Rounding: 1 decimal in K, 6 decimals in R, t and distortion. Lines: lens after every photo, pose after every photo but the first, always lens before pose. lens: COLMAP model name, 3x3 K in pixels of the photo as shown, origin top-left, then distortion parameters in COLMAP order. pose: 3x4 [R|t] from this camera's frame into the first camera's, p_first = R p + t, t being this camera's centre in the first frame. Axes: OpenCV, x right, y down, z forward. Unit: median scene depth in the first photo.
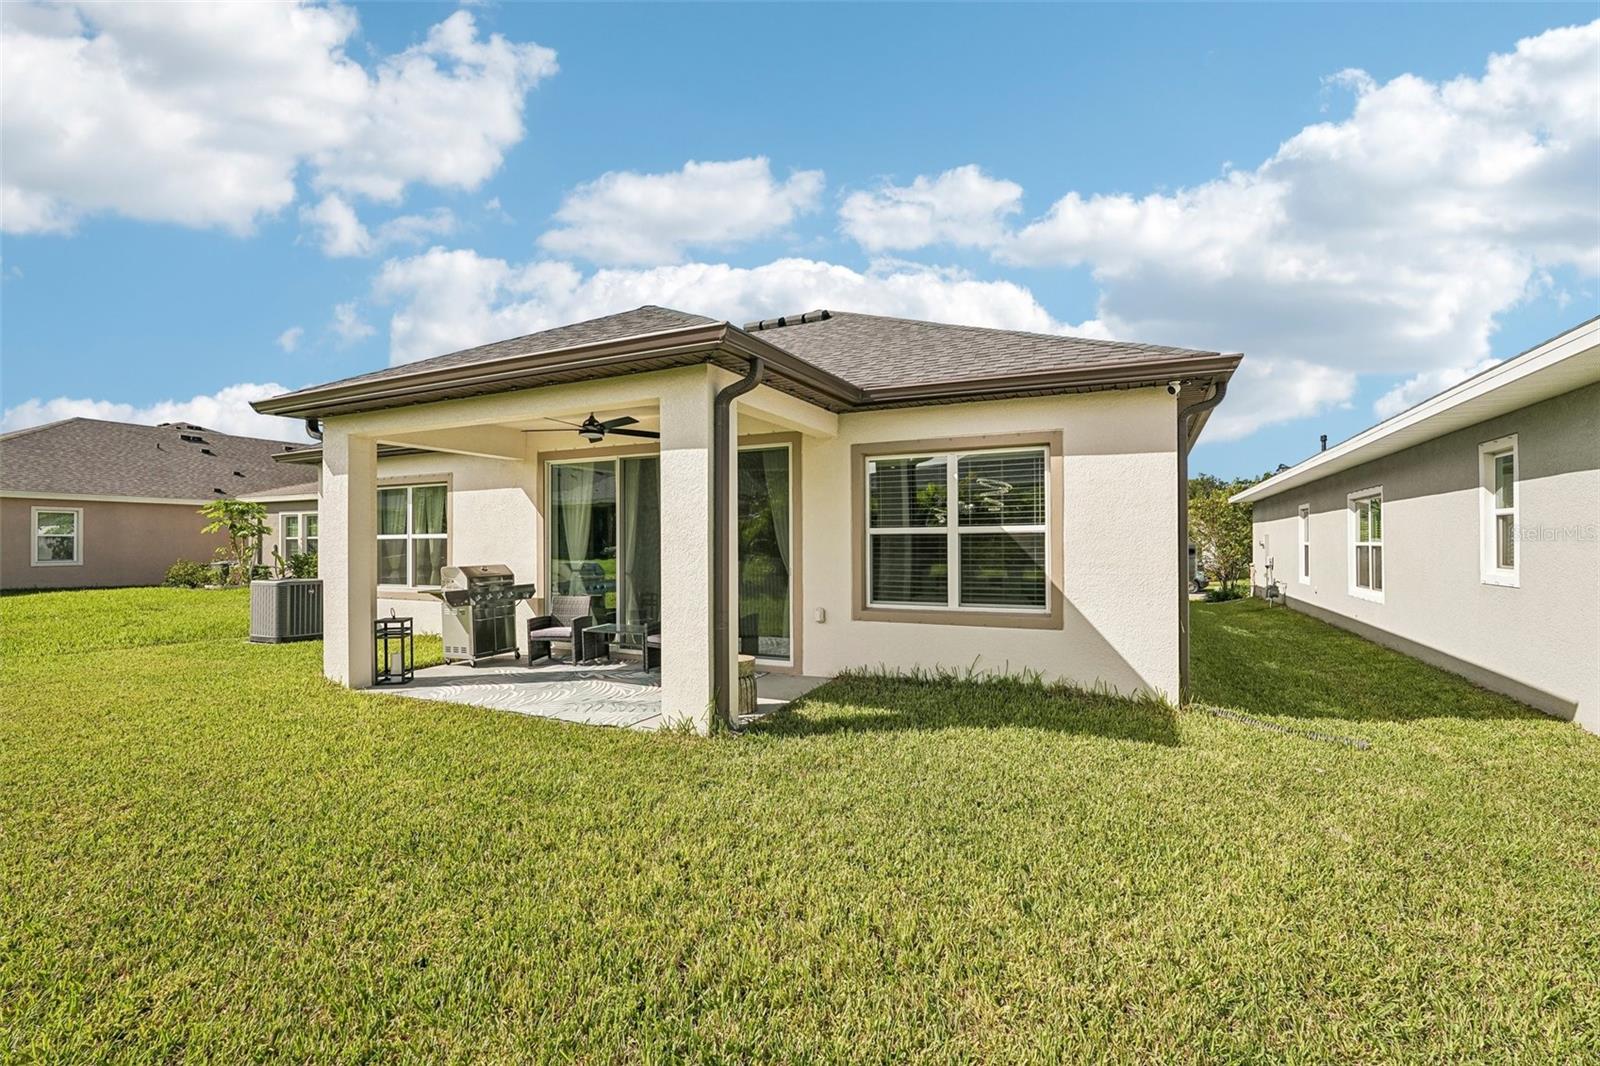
lens RADIAL K [[711.4, 0, 795.0], [0, 711.4, 537.6], [0, 0, 1]] dist [-0.001971, 0.004157]
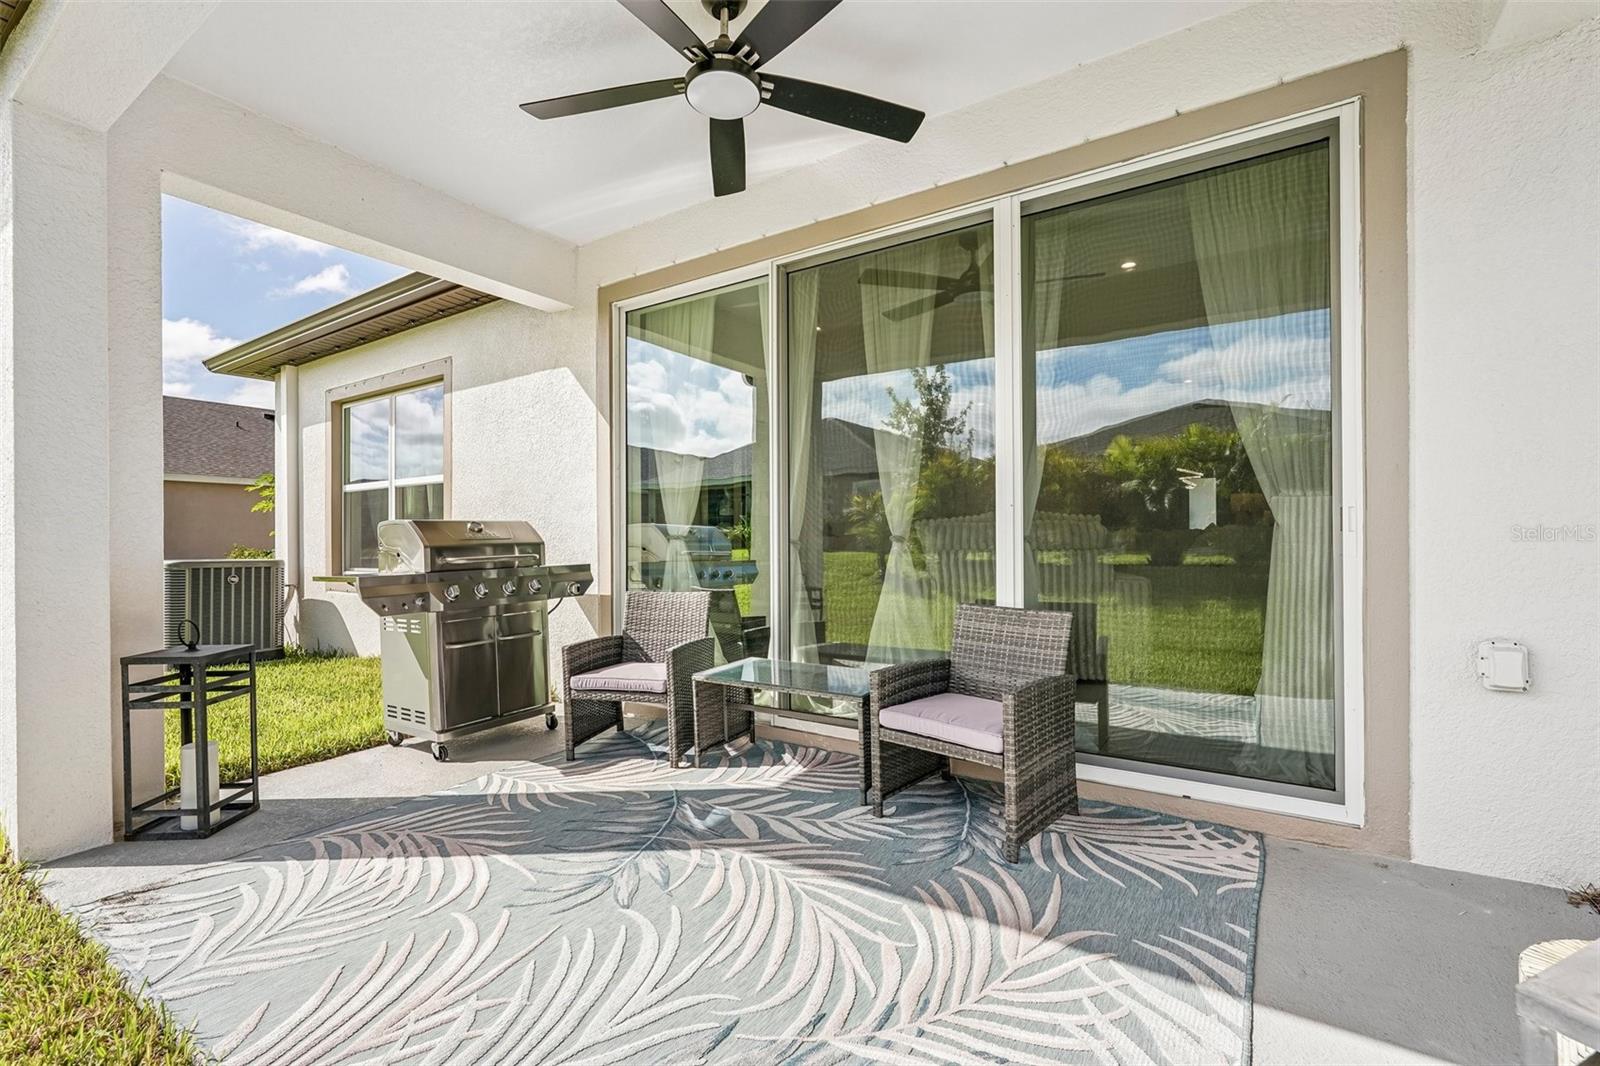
lens RADIAL K [[711.4, 0, 797.1], [0, 711.4, 532.3], [0, 0, 1]] dist [-0.001971, 0.004157]
pose [[0.991399, -0.002640, -0.130846, -0.177433], [0.002356, 0.999995, -0.002327, 0.047009], [0.130852, 0.001999, 0.991400, 0.575354]]
